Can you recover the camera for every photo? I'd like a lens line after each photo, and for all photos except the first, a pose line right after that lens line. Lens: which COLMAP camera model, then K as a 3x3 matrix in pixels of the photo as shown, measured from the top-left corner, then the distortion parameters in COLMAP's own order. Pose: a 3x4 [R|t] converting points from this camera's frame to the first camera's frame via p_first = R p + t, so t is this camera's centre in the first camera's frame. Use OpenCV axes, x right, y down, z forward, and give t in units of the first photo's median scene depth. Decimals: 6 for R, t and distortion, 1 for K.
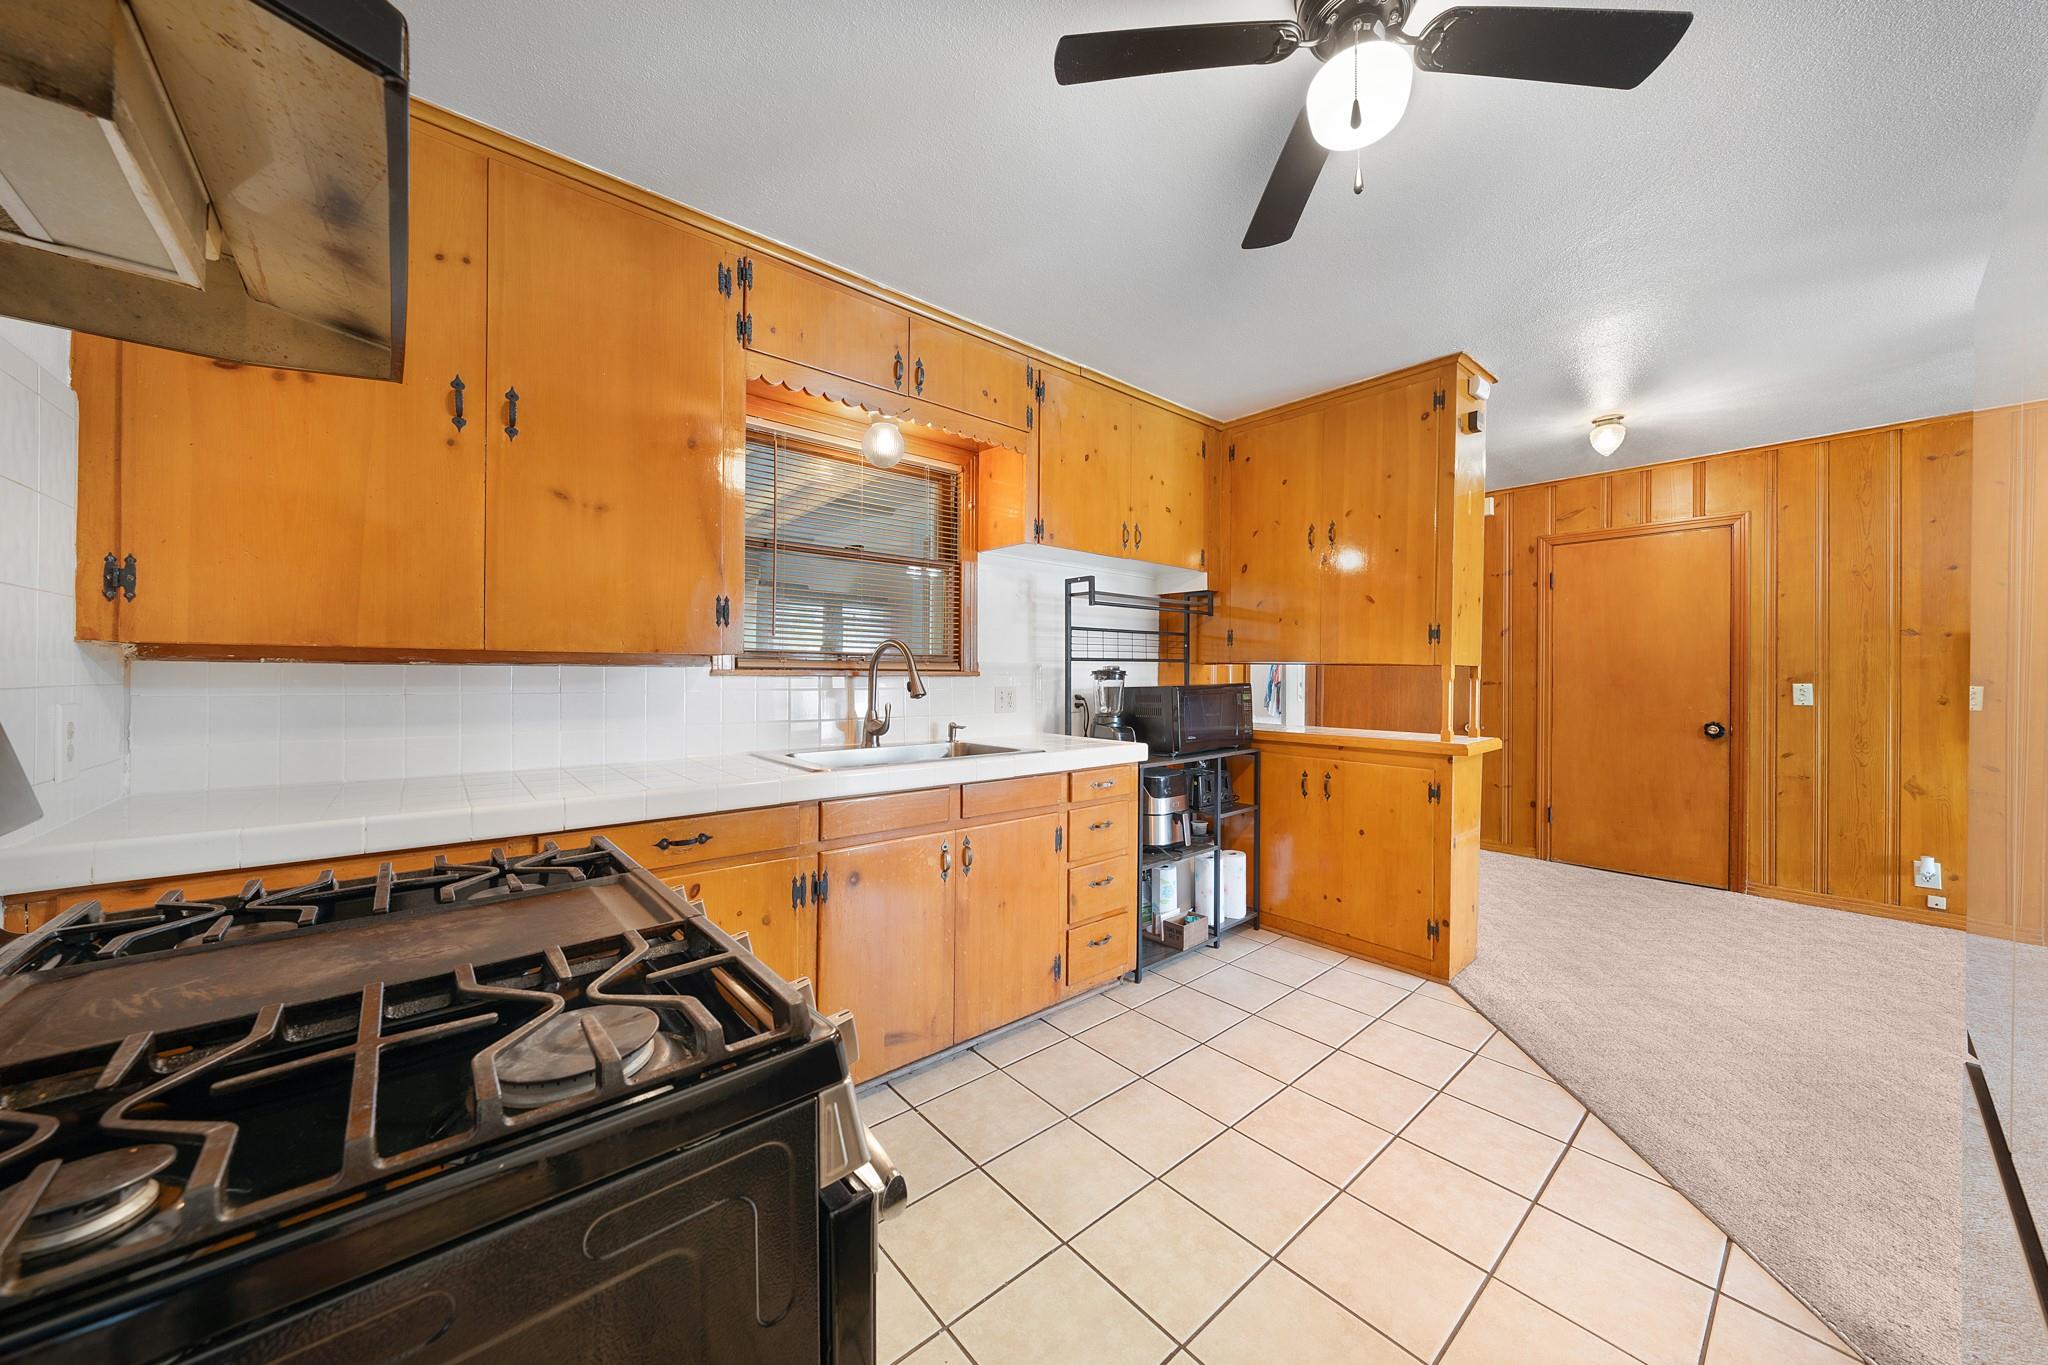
lens RADIAL K [[716.6, 0, 1038.9], [0, 716.6, 670.0], [0, 0, 1]] dist [-0.001187, -0.000140]
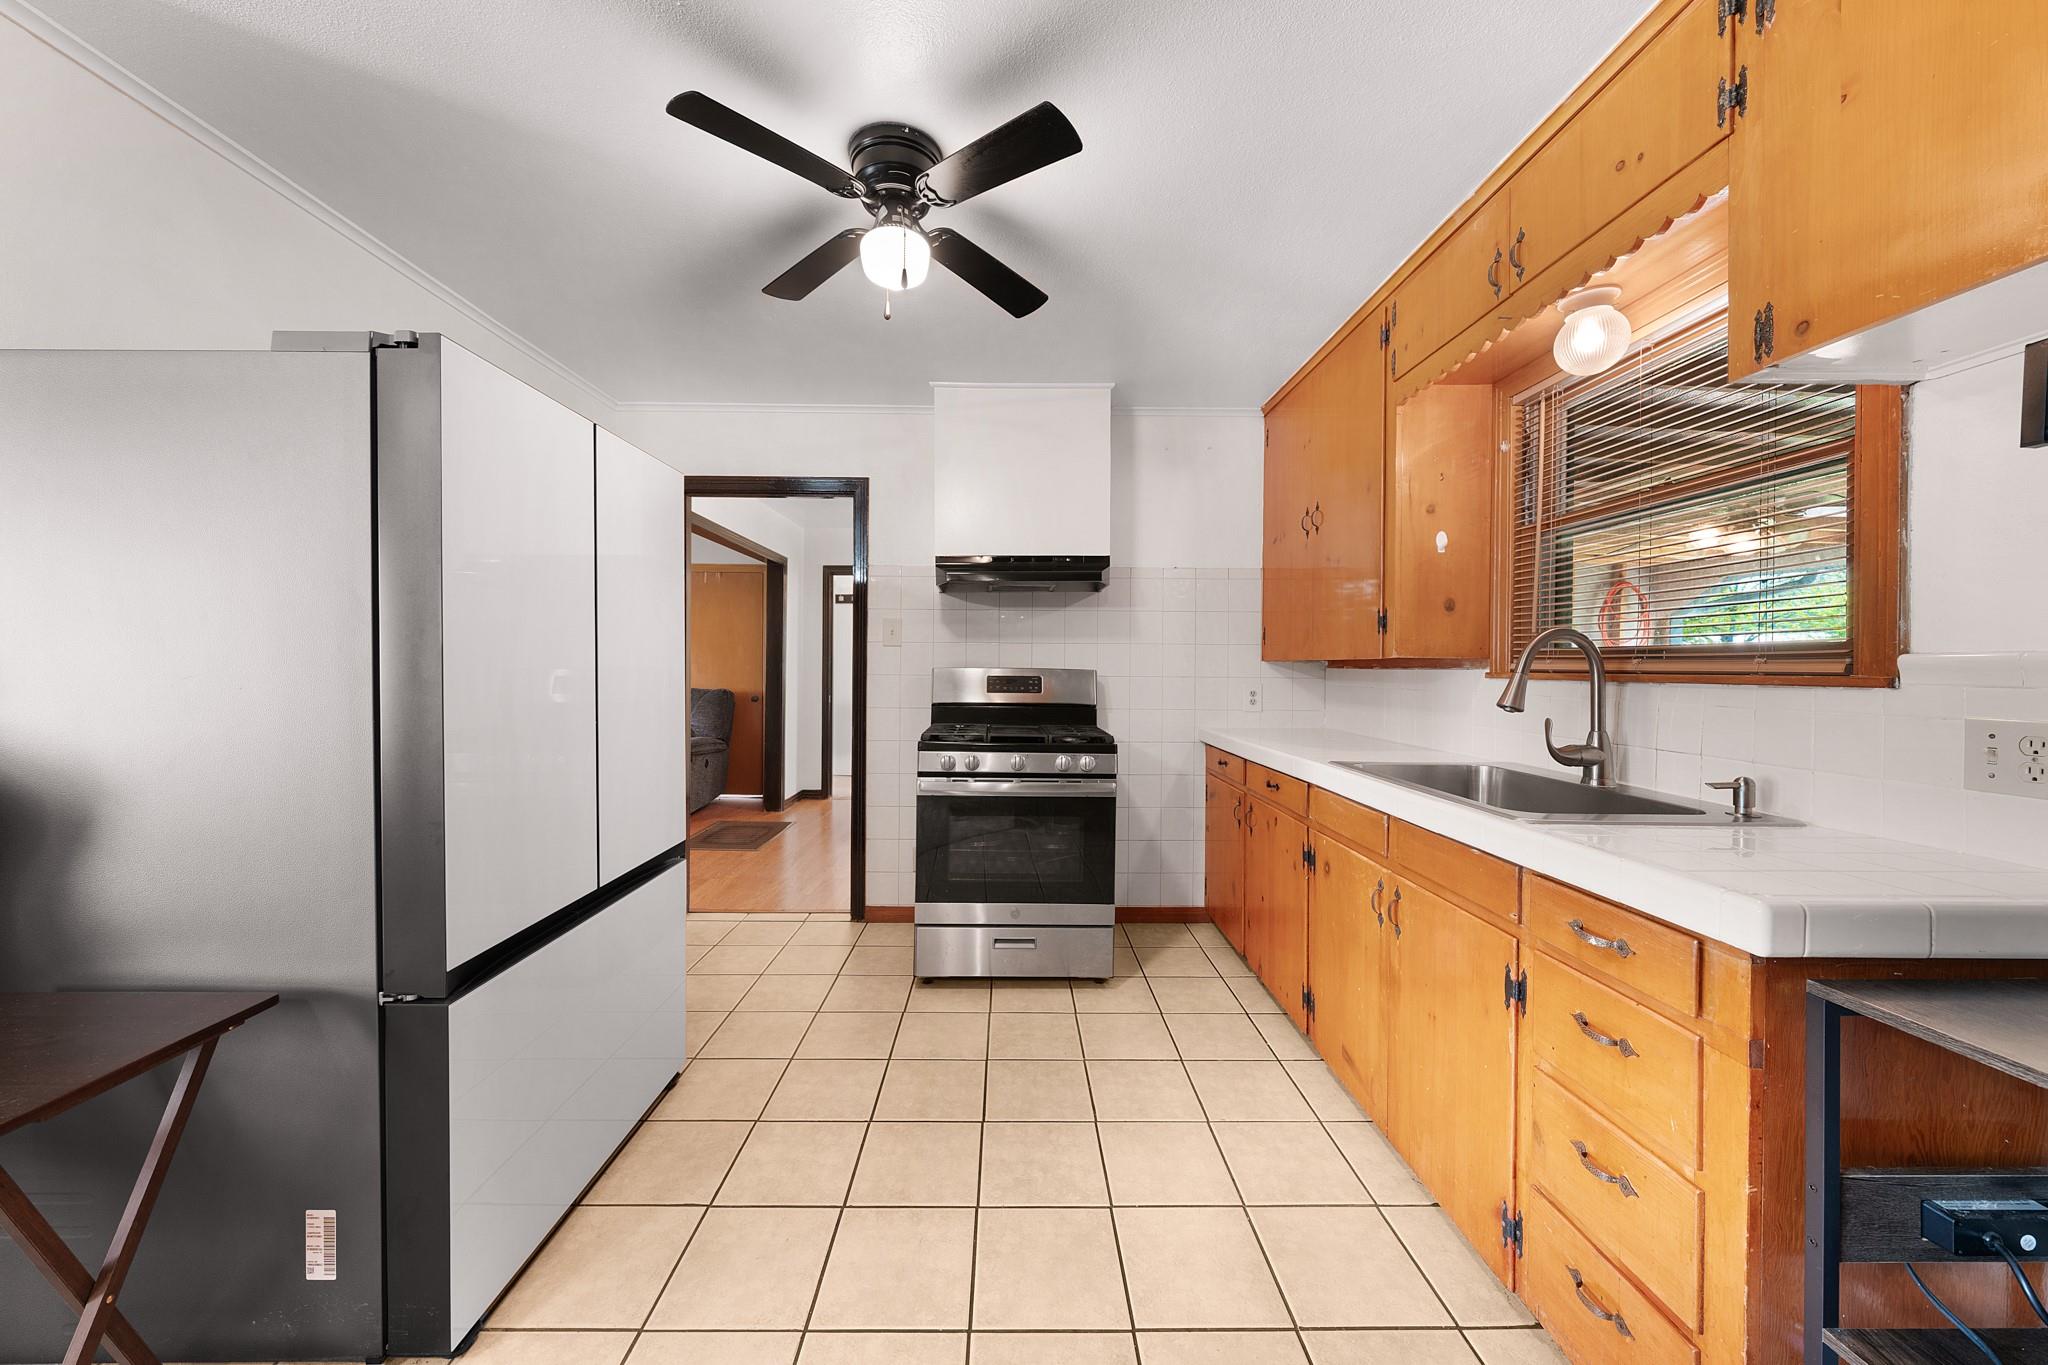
lens RADIAL K [[716.6, 0, 1006.4], [0, 716.6, 672.3], [0, 0, 1]] dist [-0.001187, -0.000140]
pose [[-0.664311, -0.002845, -0.747451, 0.534020], [-0.005925, 0.999981, 0.001460, 0.001517], [0.747433, 0.005399, -0.664316, 0.843078]]
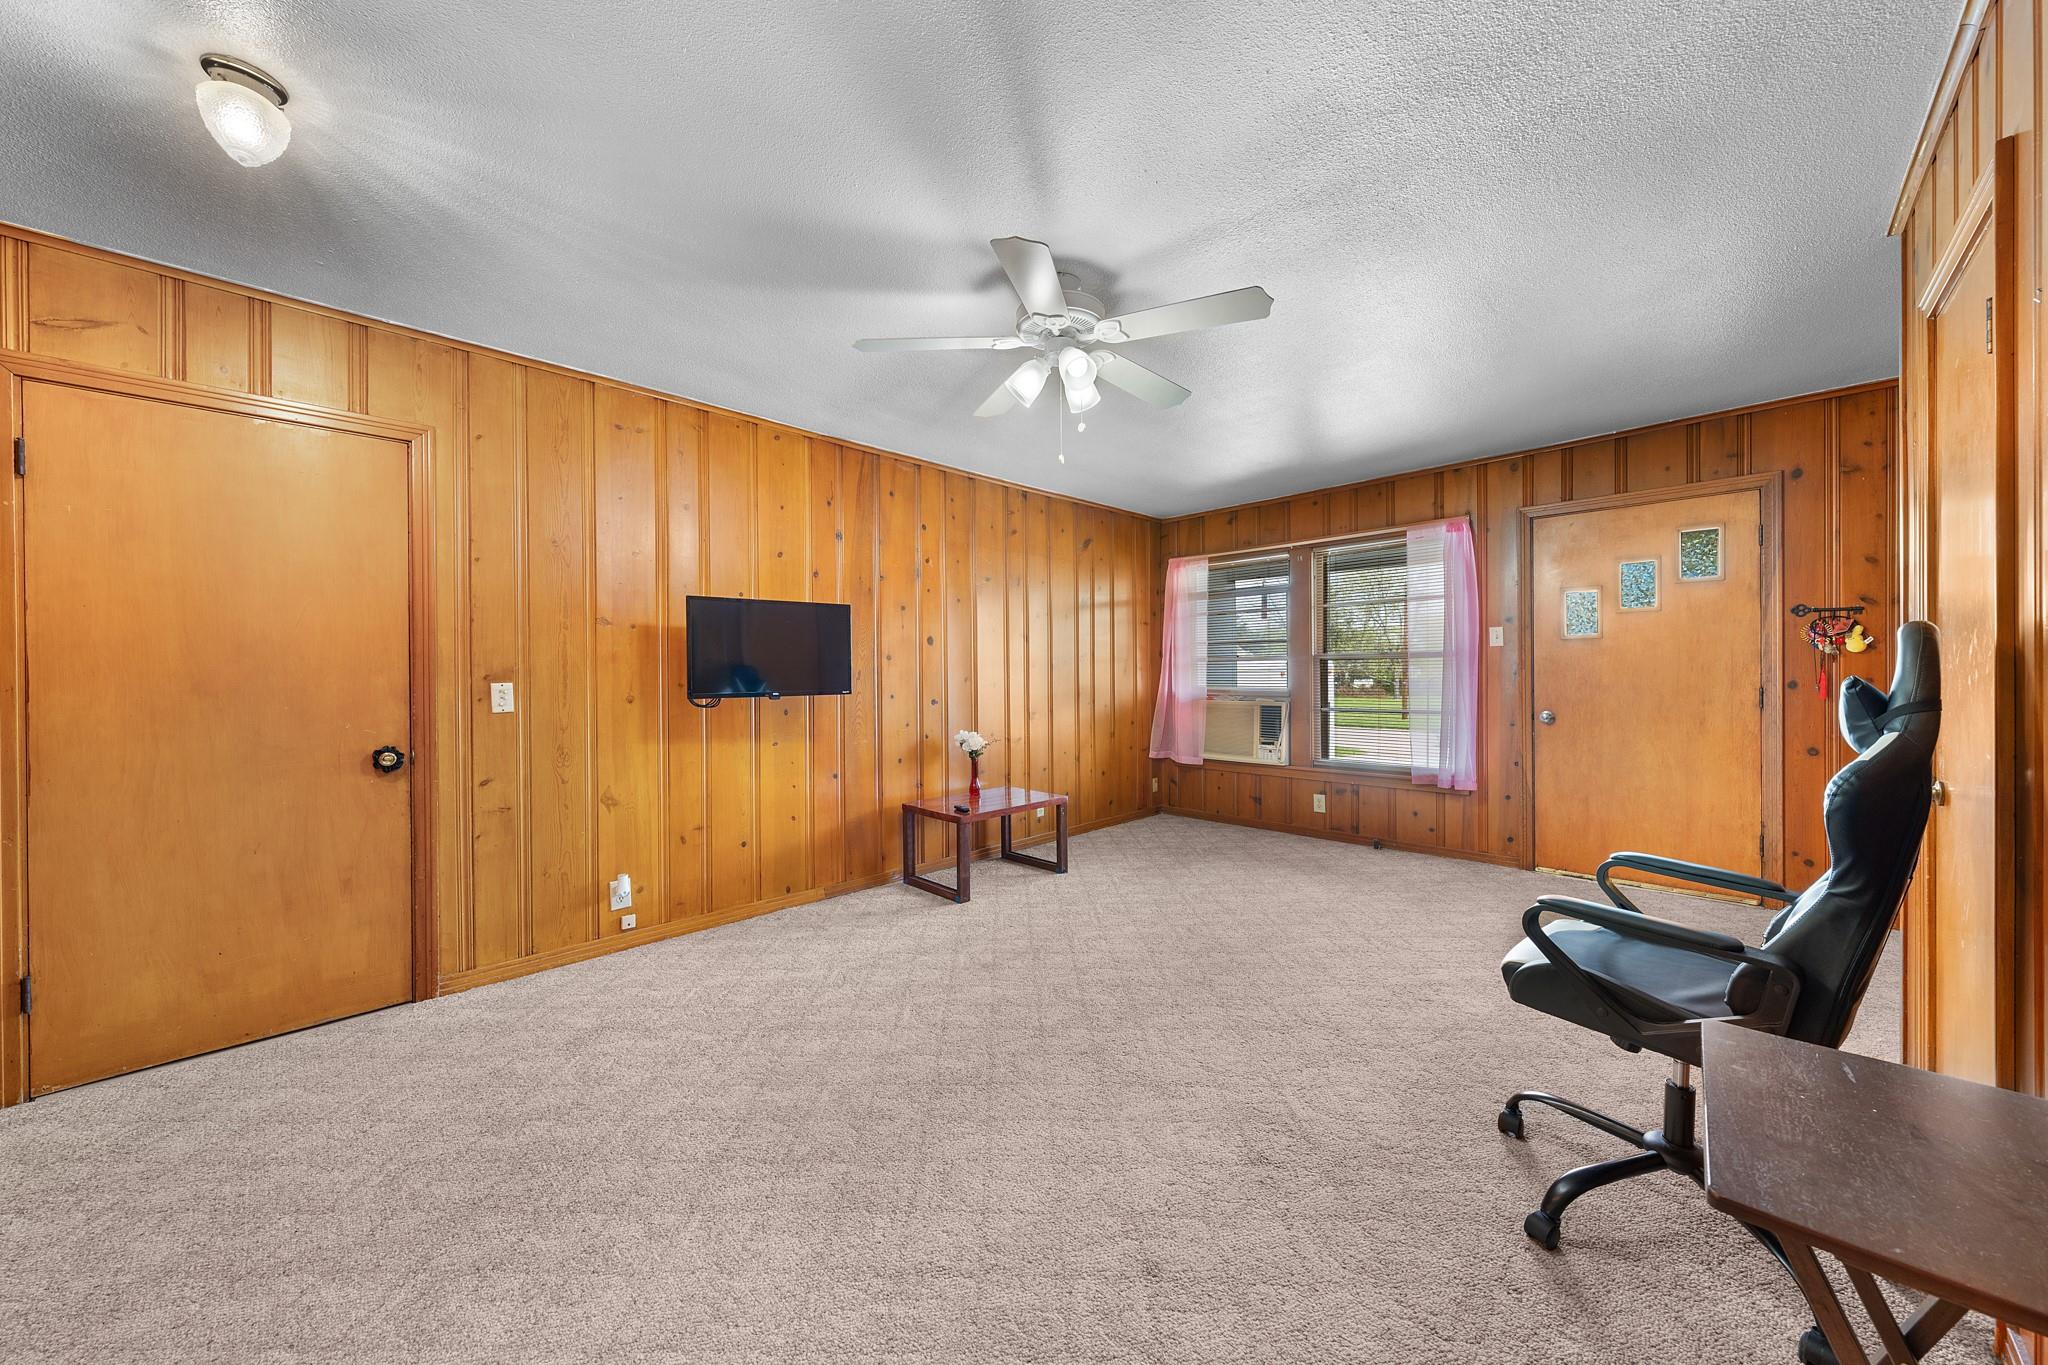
lens RADIAL K [[716.6, 0, 1008.7], [0, 716.6, 678.1], [0, 0, 1]] dist [-0.001187, -0.000140]
pose [[-0.039156, -0.010374, 0.999179, 0.374863], [0.006468, 0.999923, 0.010635, 0.011863], [-0.999212, 0.006879, -0.039086, 0.615184]]
